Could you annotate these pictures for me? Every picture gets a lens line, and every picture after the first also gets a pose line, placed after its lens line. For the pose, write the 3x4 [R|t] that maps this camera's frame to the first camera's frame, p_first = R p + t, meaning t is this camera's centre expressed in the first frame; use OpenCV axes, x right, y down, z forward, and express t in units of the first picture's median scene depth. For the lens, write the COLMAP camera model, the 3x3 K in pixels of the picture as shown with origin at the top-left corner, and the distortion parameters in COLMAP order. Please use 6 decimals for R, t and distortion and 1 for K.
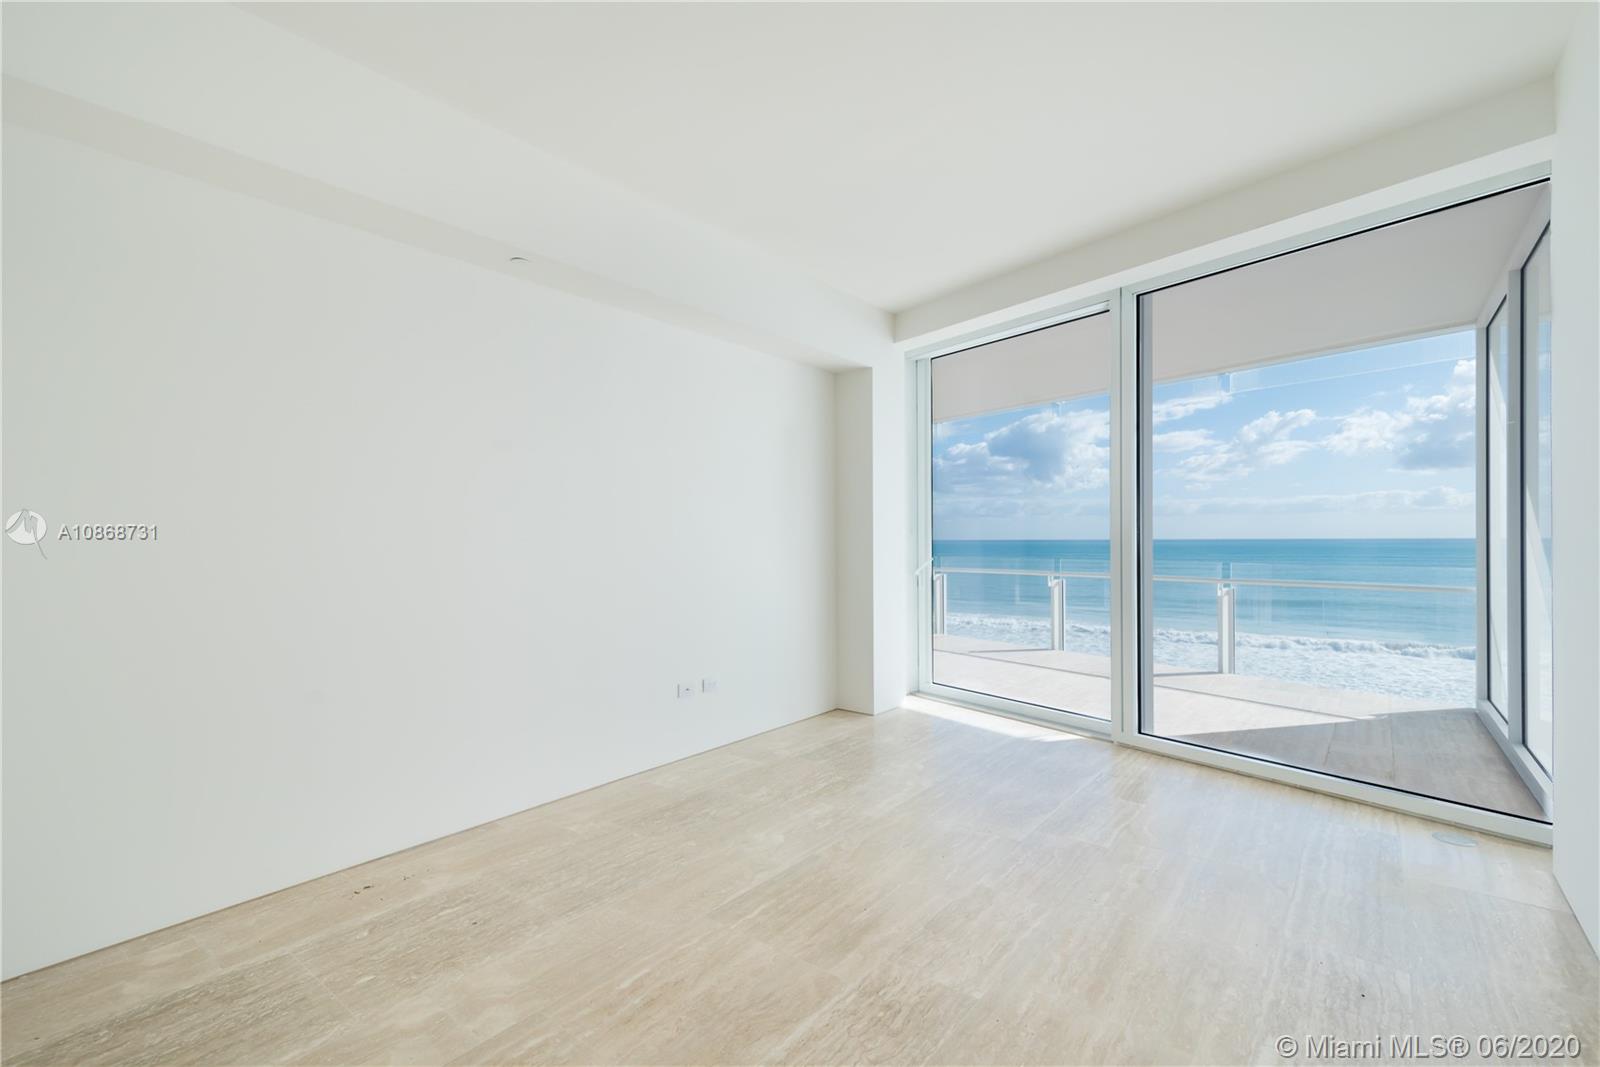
lens RADIAL K [[721.2, 0, 796.7], [0, 721.2, 536.4], [0, 0, 1]] dist [0.014146, -0.000715]
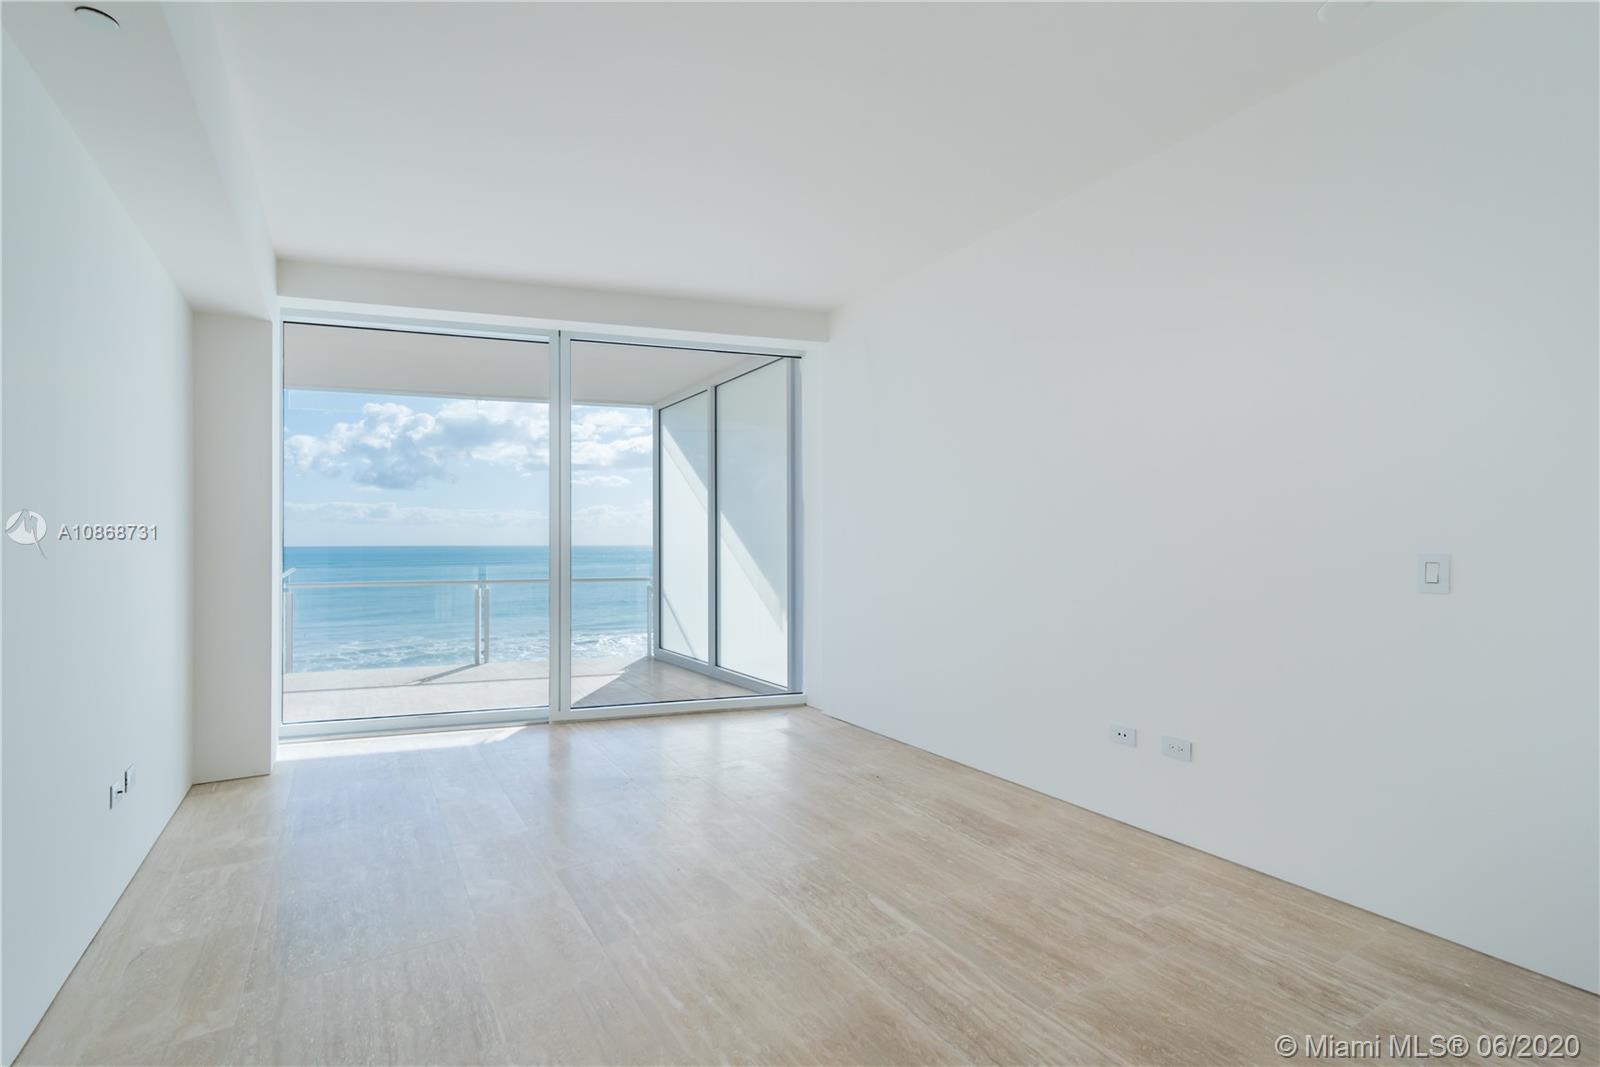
lens RADIAL K [[721.2, 0, 796.7], [0, 721.2, 536.4], [0, 0, 1]] dist [0.014146, -0.000715]
pose [[0.343418, 0.013857, 0.939080, -0.665270], [-0.001614, 0.999898, -0.014164, 0.007551], [-0.939181, 0.003349, 0.343406, 0.318003]]
